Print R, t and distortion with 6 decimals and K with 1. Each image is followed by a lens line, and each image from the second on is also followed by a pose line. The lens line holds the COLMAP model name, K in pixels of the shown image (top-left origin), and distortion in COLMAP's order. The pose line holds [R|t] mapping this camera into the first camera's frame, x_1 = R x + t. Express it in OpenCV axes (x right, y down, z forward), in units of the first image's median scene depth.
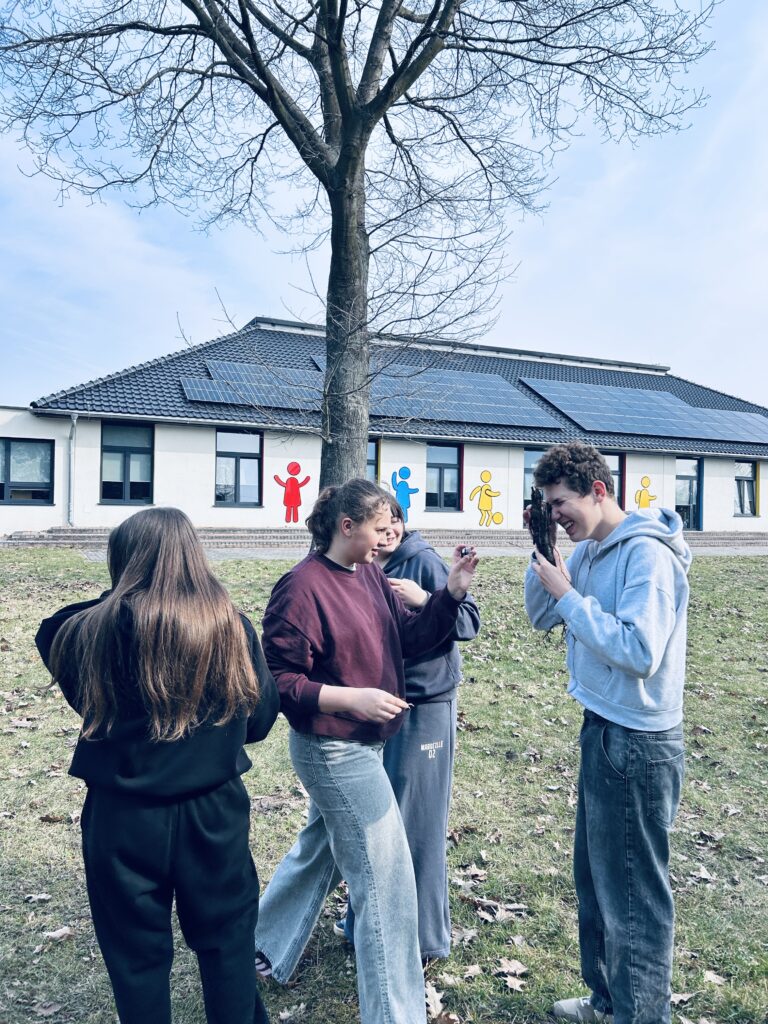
lens RADIAL K [[781.8, 0, 382.0], [0, 781.8, 517.9], [0, 0, 1]] dist [0.057713, -0.068800]
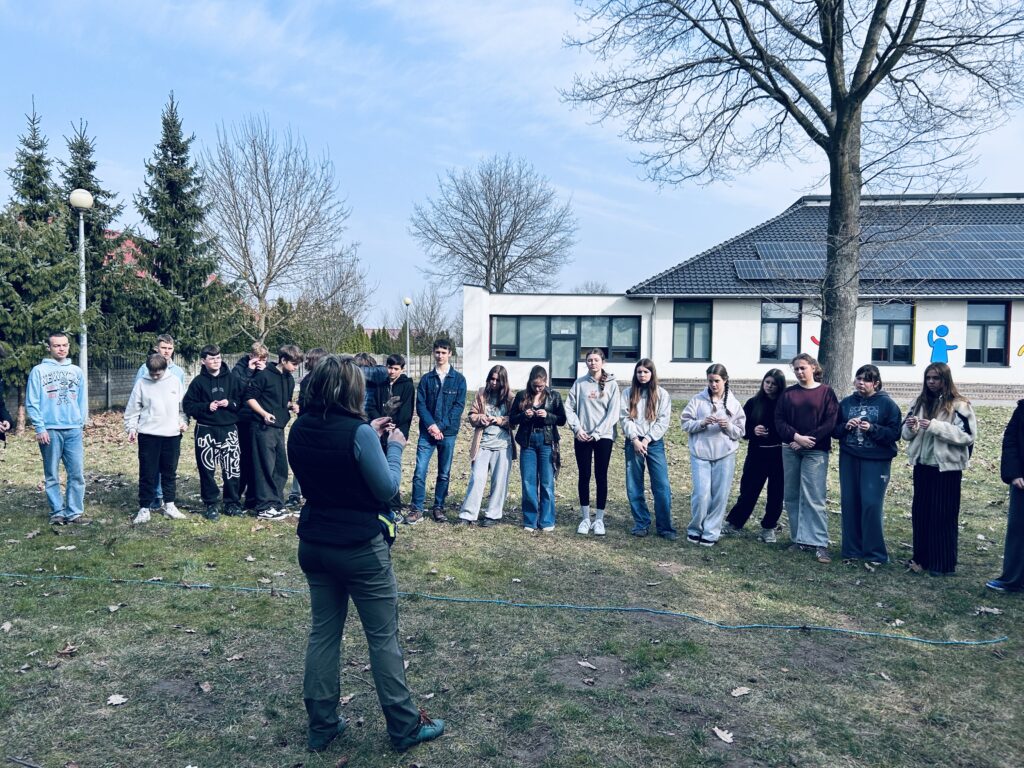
lens RADIAL K [[781.8, 0, 512.9], [0, 781.8, 380.1], [0, 0, 1]] dist [0.057713, -0.068800]
pose [[0.860102, 0.008929, -0.510044, 0.095378], [-0.004872, 0.999945, 0.009289, 0.003608], [0.510099, -0.005504, 0.860098, -0.304079]]
